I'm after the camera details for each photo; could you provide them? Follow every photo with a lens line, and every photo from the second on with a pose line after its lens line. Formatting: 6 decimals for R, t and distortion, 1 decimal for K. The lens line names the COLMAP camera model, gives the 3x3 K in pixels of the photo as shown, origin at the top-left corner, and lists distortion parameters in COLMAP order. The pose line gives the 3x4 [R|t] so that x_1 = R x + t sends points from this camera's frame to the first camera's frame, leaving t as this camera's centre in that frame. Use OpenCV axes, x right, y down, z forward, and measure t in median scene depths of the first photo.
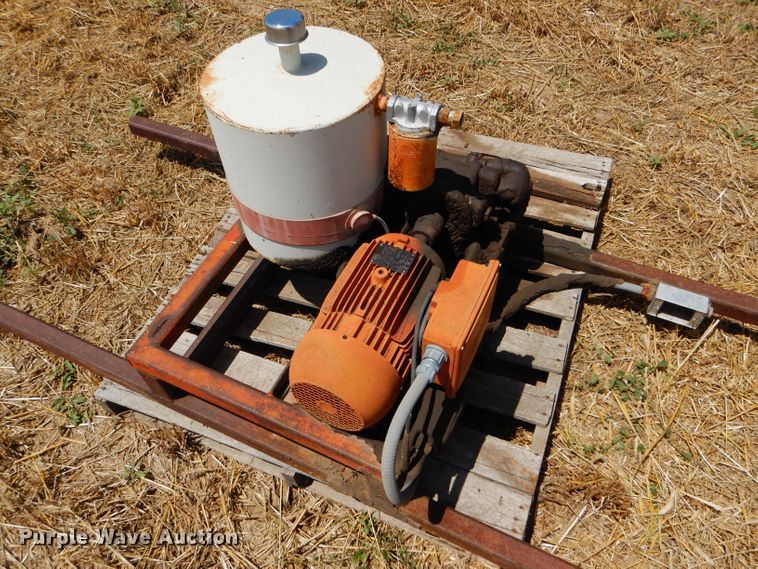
lens RADIAL K [[591.1, 0, 371.1], [0, 591.1, 281.7], [0, 0, 1]] dist [0.010034, 0.002427]
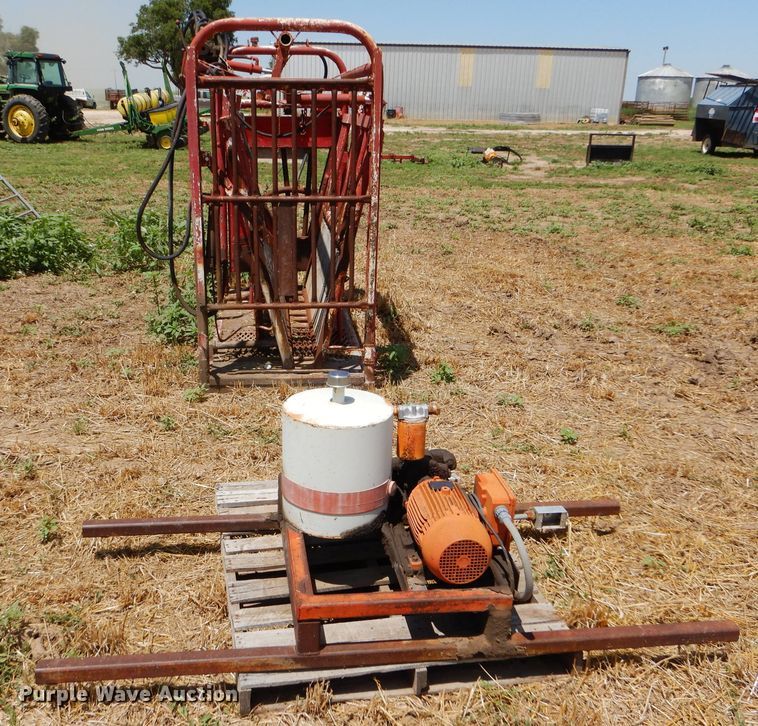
lens RADIAL K [[805.3, 0, 323.9], [0, 805.3, 364.7], [0, 0, 1]] dist [0.021327, 0.009324]
pose [[0.844883, -0.108824, 0.523766, -1.167087], [0.380004, 0.811219, -0.444433, 0.477675], [-0.376524, 0.574527, 0.726739, -0.619223]]
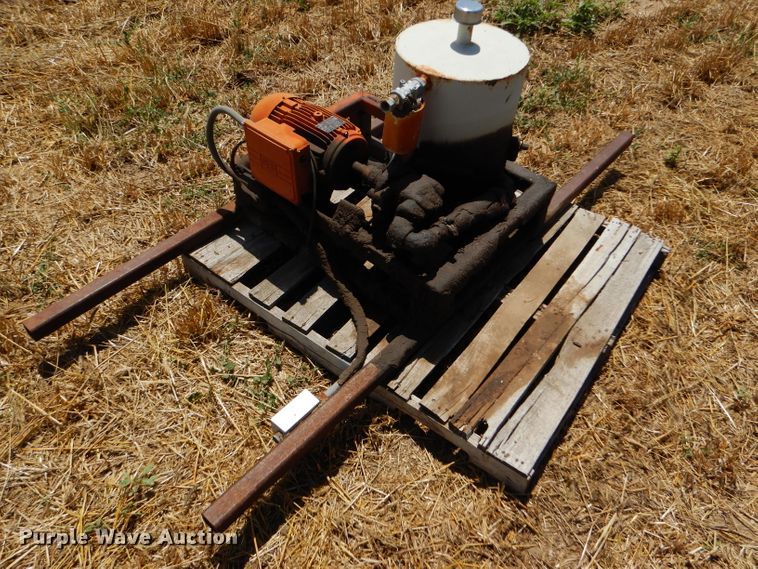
lens RADIAL K [[588.9, 0, 377.1], [0, 588.9, 279.5], [0, 0, 1]] dist [0.013840, -0.005801]
pose [[-0.274021, 0.718586, -0.639176, 1.088840], [-0.769925, 0.234354, 0.593543, -0.810703], [0.576305, 0.654761, 0.489040, 0.515353]]
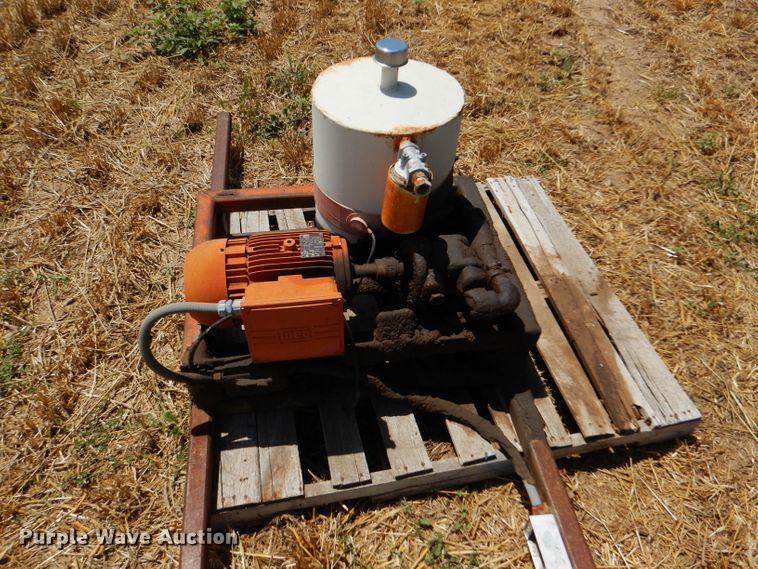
lens RADIAL K [[591.1, 0, 371.1], [0, 591.1, 281.7], [0, 0, 1]] dist [0.010034, 0.002427]
pose [[0.546176, 0.644993, -0.534486, 0.676739], [-0.687756, 0.709540, 0.153442, -0.217445], [0.478208, 0.283790, 0.831132, 0.085710]]
